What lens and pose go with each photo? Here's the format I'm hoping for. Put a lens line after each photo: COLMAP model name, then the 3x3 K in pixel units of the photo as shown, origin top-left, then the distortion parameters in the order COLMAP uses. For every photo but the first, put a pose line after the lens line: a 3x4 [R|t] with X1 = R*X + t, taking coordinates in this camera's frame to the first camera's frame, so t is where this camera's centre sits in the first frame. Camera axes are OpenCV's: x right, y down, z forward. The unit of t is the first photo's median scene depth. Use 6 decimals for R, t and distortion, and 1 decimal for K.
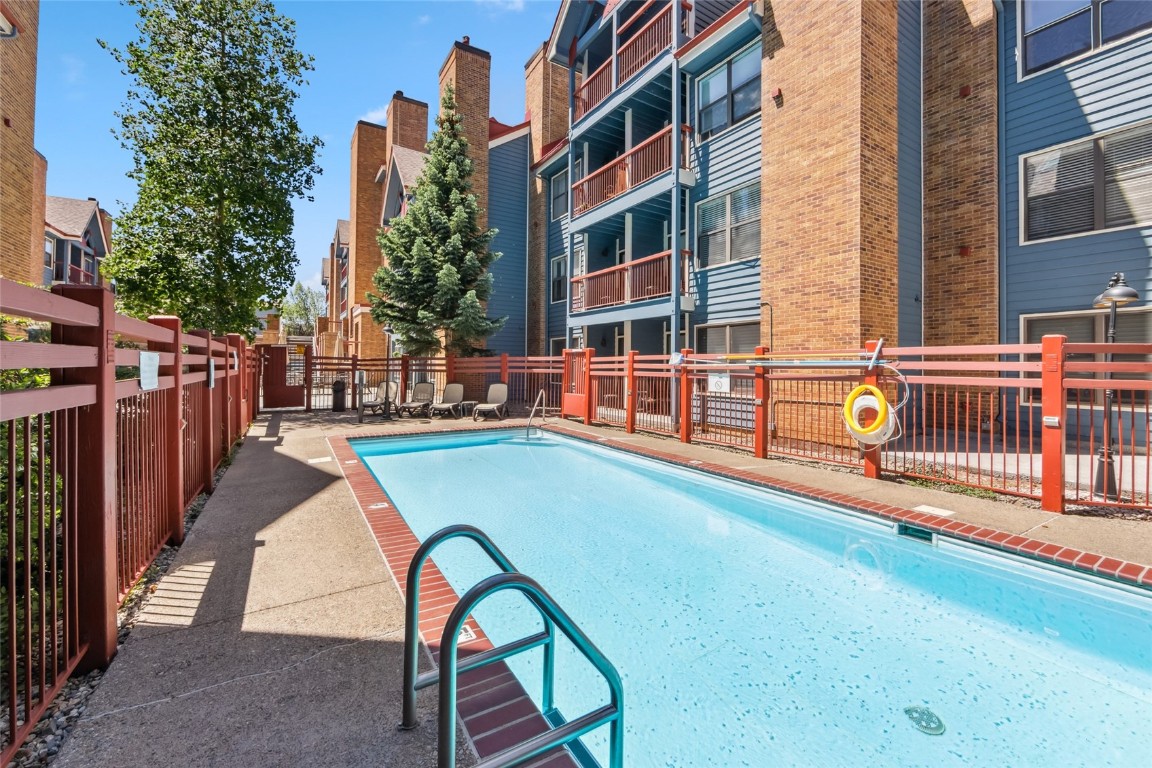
lens RADIAL K [[461.5, 0, 579.5], [0, 461.5, 360.0], [0, 0, 1]] dist [-0.001295, -0.000285]
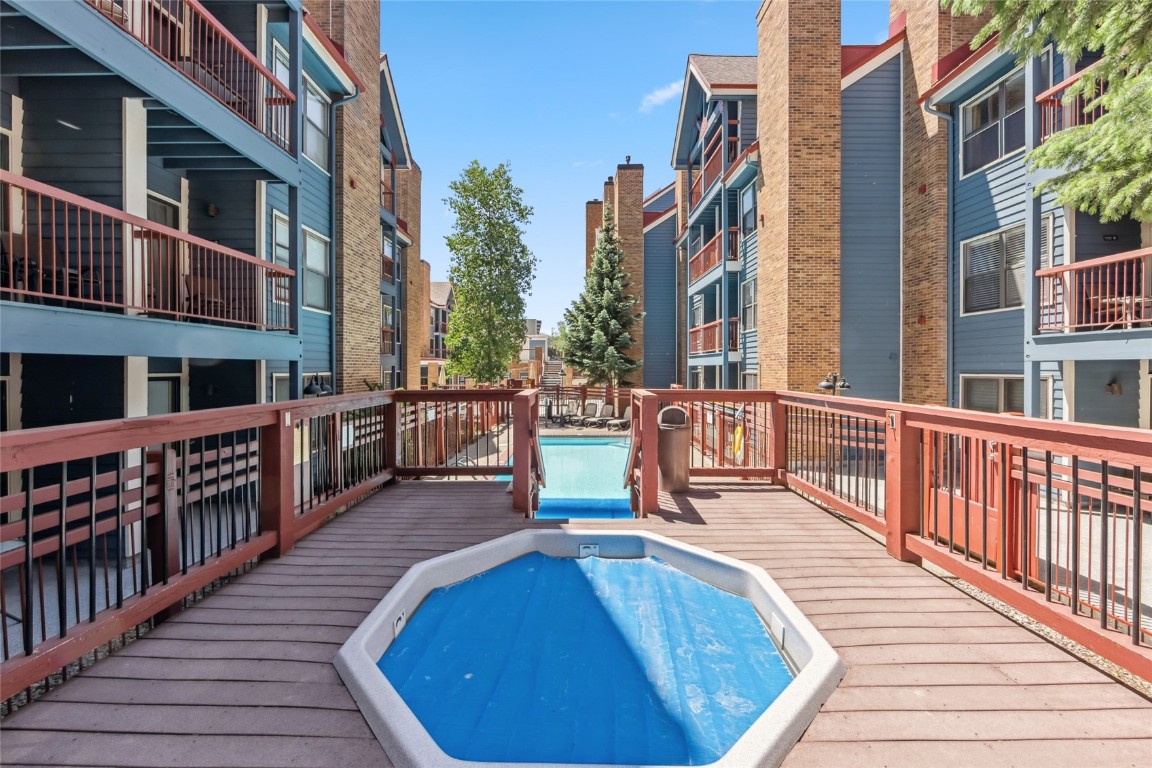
lens RADIAL K [[458.1, 0, 576.0], [0, 458.1, 384.0], [0, 0, 1]] dist [0.000054, -0.000068]
pose [[0.843949, 0.013327, -0.536257, 0.576399], [0.006836, 0.999343, 0.035595, -0.093341], [0.536379, -0.033706, 0.843304, -0.427876]]
